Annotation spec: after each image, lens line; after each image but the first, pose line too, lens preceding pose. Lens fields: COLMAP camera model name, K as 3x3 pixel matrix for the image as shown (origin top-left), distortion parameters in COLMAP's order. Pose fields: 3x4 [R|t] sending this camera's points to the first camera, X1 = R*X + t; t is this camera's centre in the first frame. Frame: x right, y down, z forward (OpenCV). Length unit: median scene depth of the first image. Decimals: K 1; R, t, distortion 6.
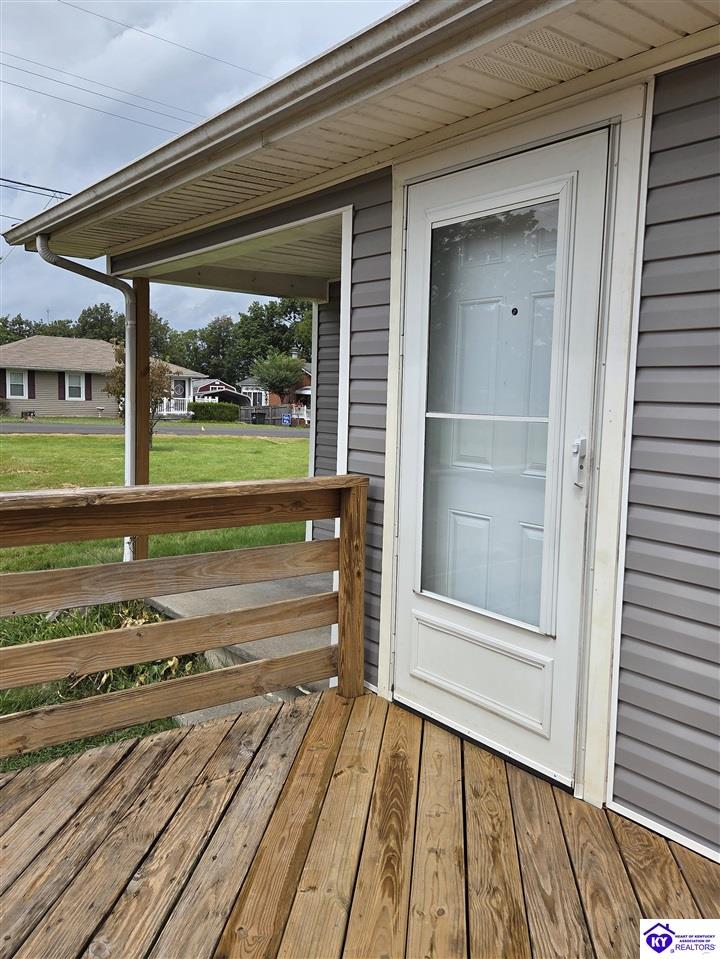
lens RADIAL K [[779.1, 0, 364.1], [0, 779.1, 462.5], [0, 0, 1]] dist [0.092887, -0.080674]
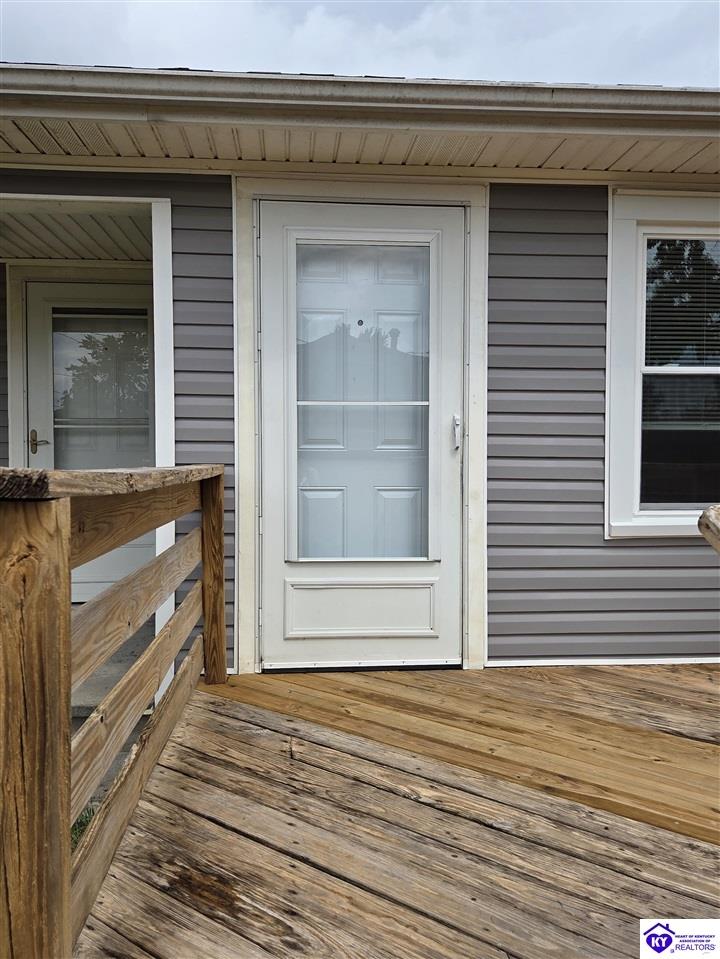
lens RADIAL K [[779.1, 0, 364.1], [0, 779.1, 462.5], [0, 0, 1]] dist [0.092887, -0.080674]
pose [[0.551252, -0.032814, 0.833693, -0.947020], [0.084273, 0.996306, -0.016508, 0.061261], [-0.830072, 0.079358, 0.551981, 0.336111]]
